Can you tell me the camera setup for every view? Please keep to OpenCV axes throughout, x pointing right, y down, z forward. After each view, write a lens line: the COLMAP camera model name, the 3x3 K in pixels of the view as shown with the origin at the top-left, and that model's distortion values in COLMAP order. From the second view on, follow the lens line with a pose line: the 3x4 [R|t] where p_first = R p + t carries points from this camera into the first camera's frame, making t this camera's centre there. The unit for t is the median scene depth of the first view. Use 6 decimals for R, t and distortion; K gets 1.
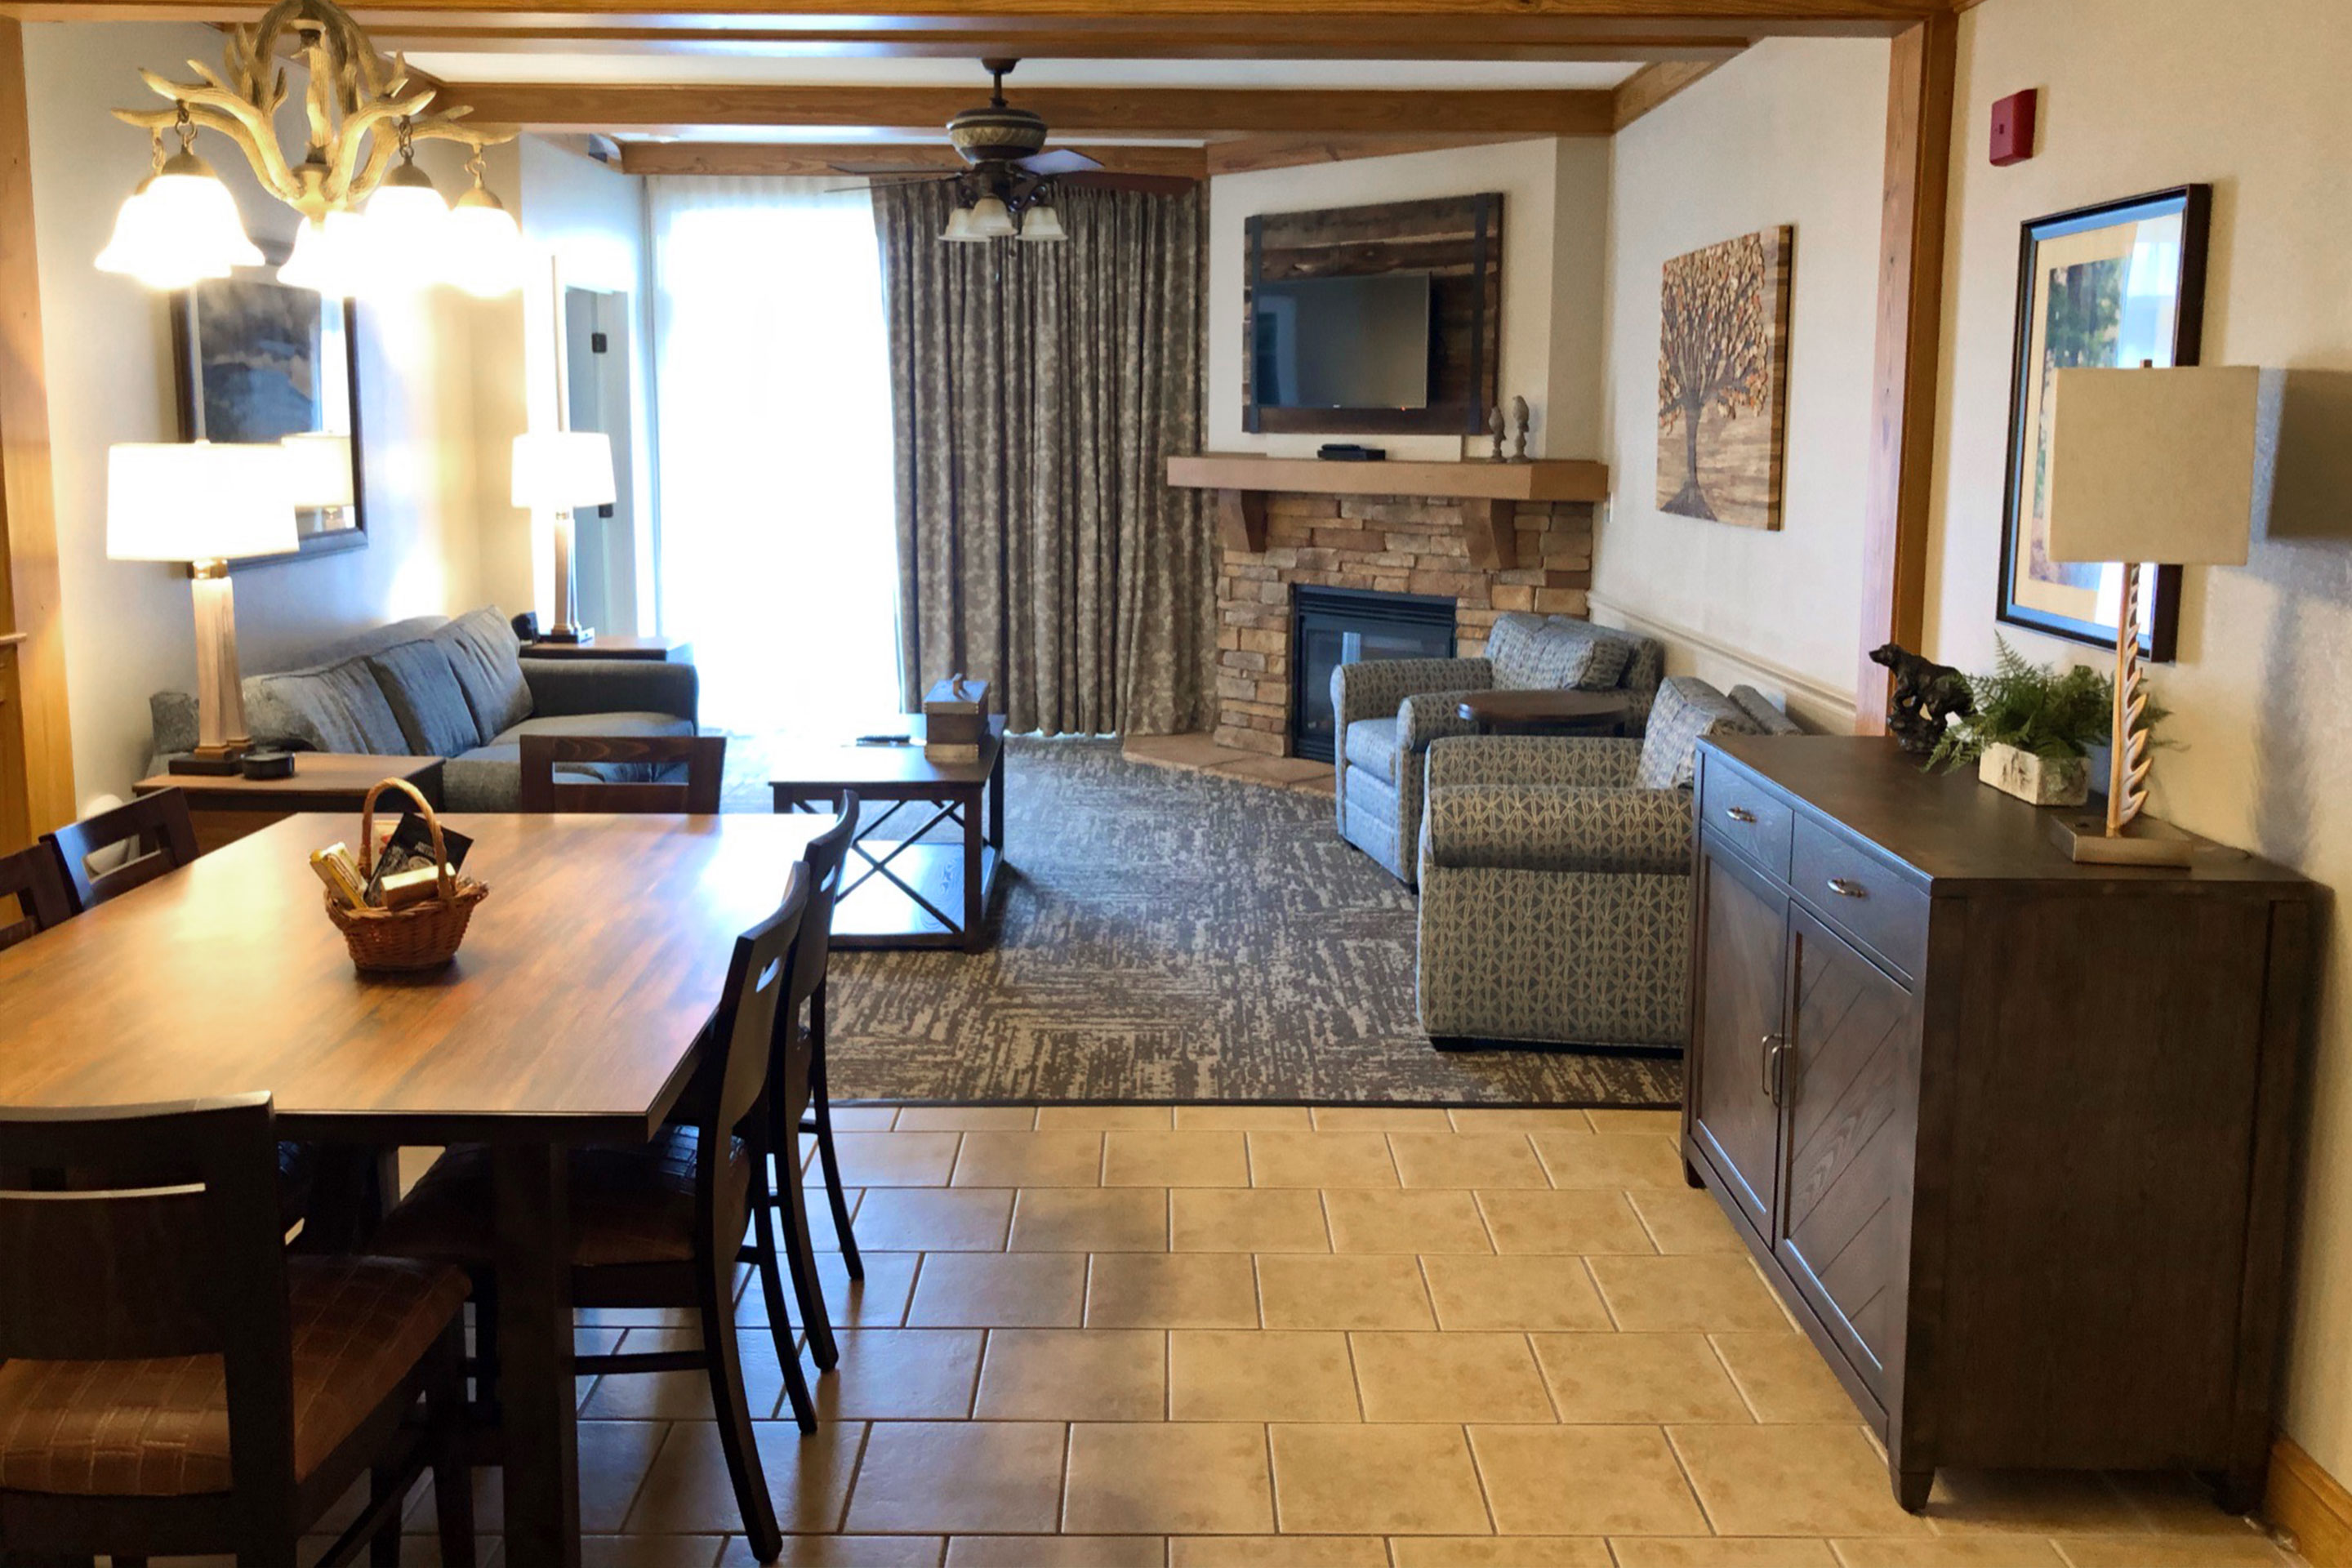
lens RADIAL K [[1955.1, 0, 1169.7], [0, 1955.1, 709.0], [0, 0, 1]] dist [0.018596, -0.003375]
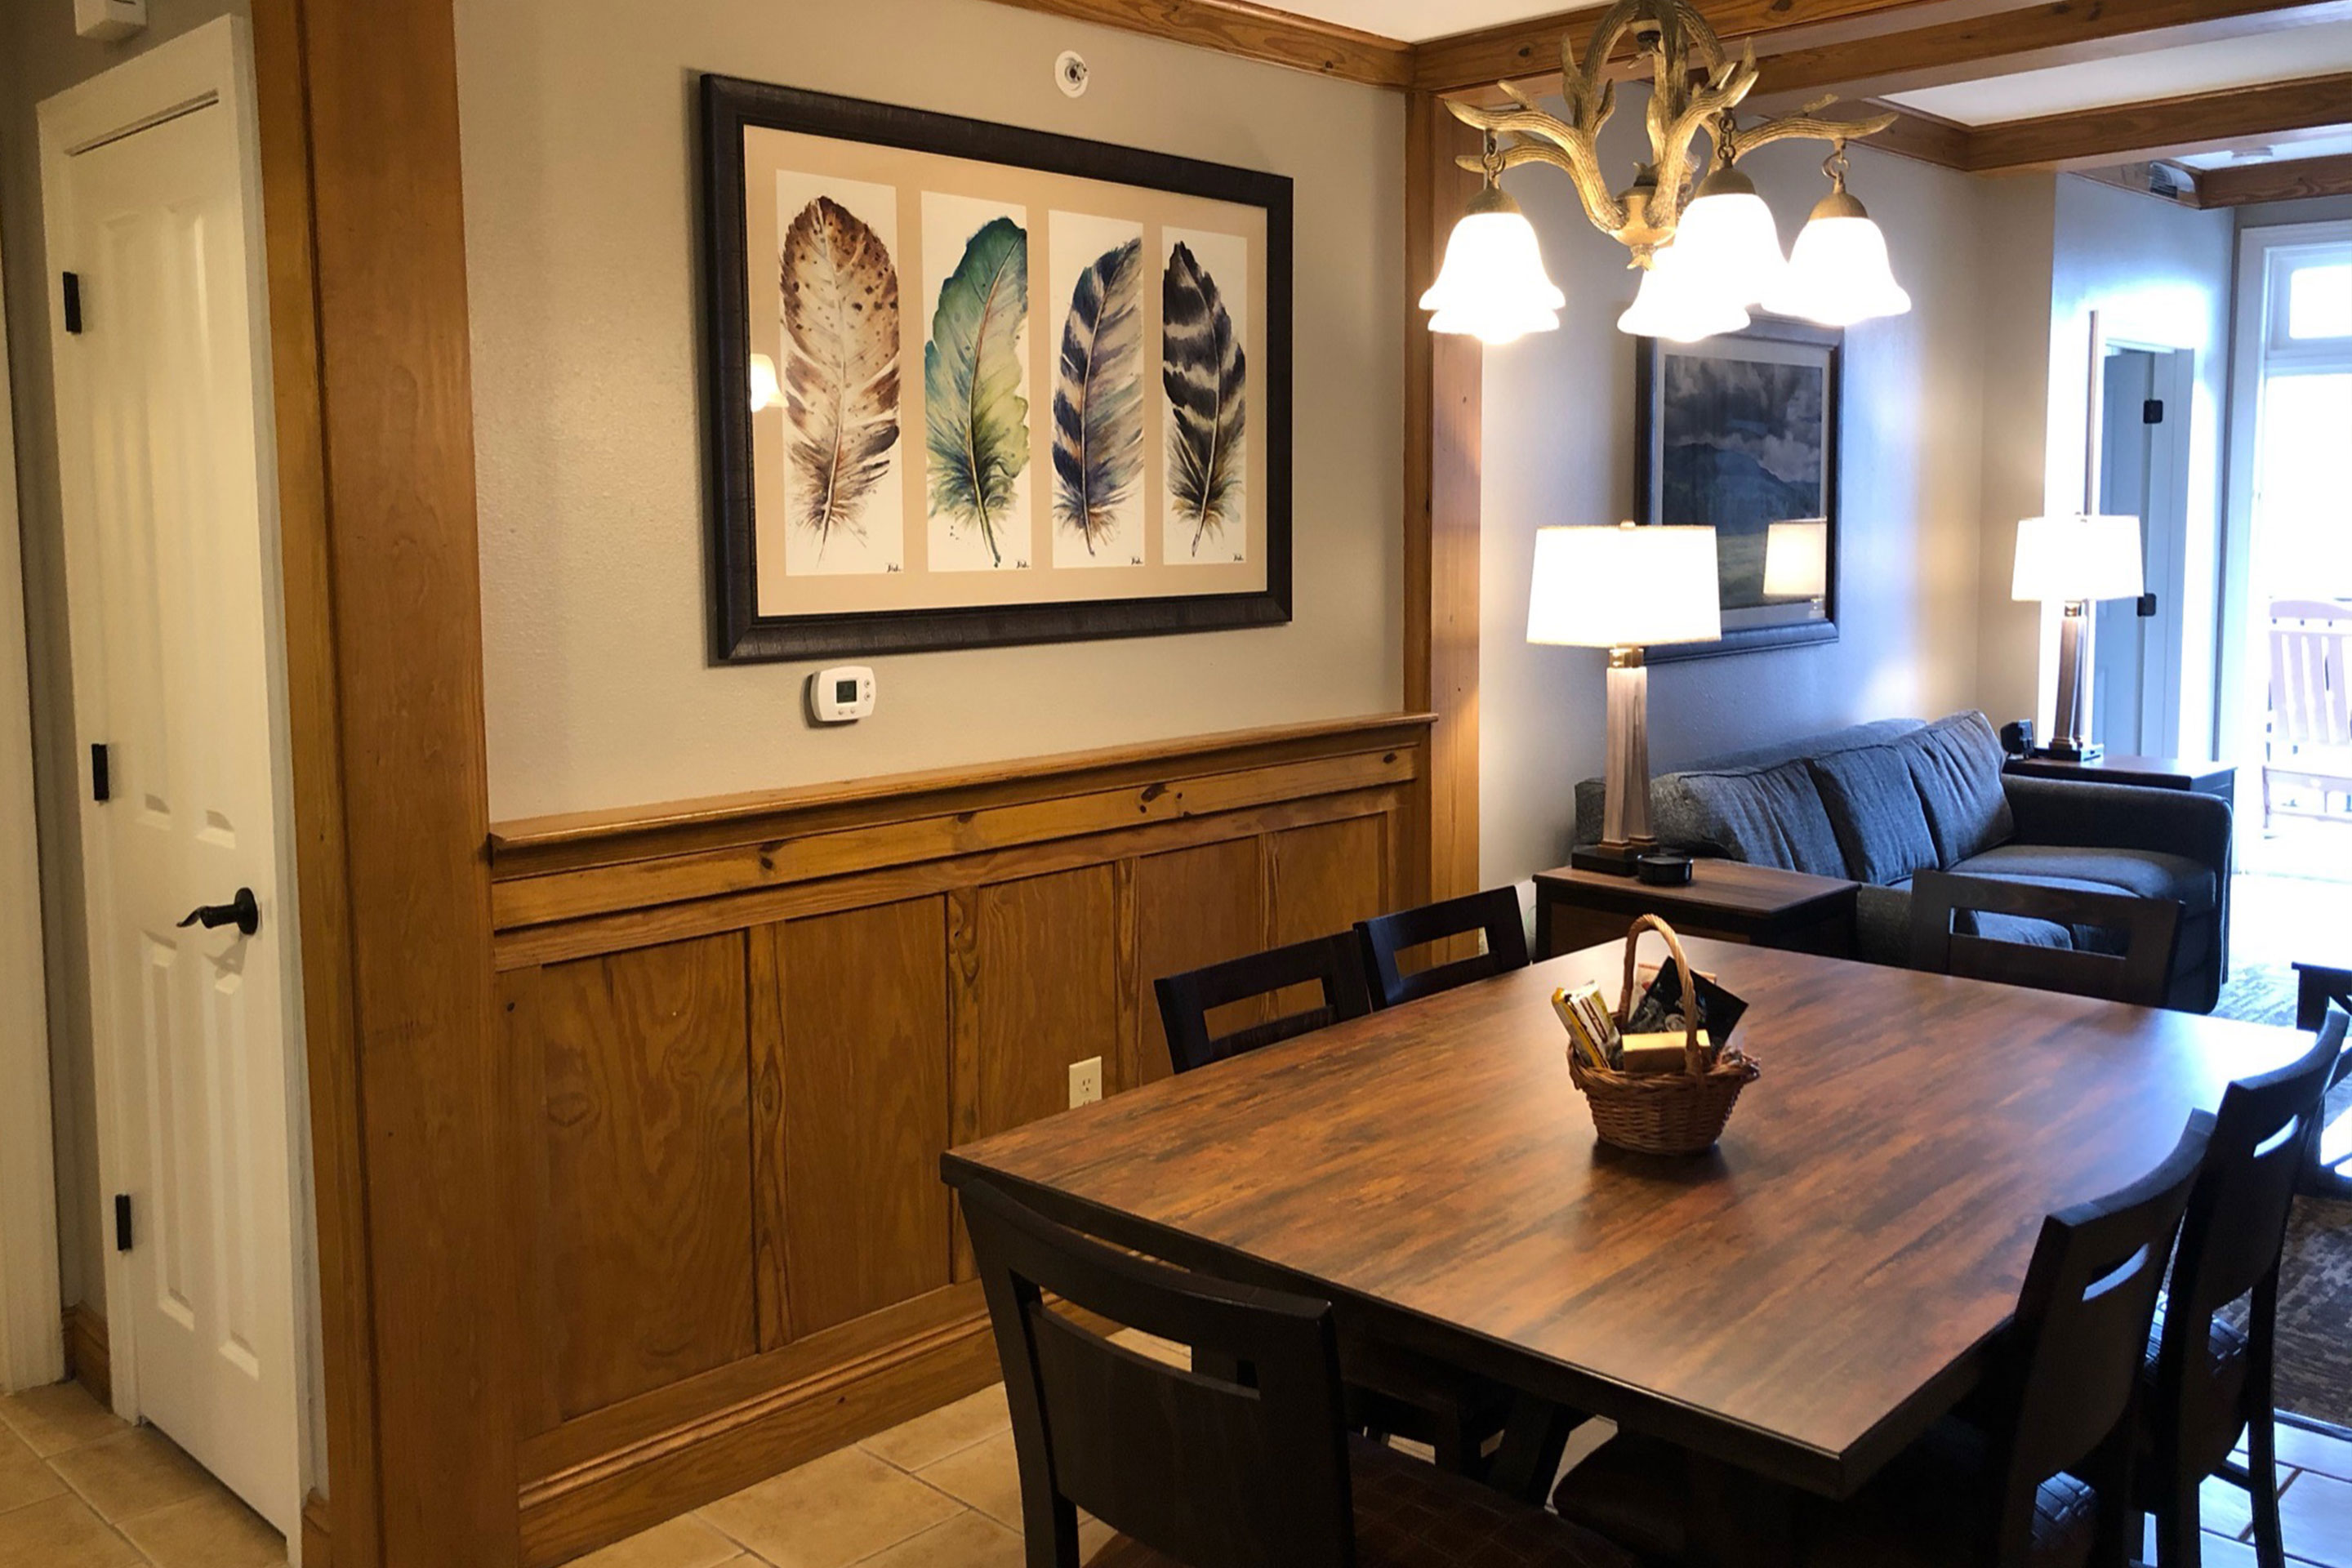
lens RADIAL K [[1955.1, 0, 1169.7], [0, 1955.1, 709.0], [0, 0, 1]] dist [0.018596, -0.003375]
pose [[0.709713, 0.056104, -0.702254, 0.031062], [-0.091082, 0.995765, -0.012496, -0.021865], [0.698578, 0.072831, 0.711817, 0.266406]]
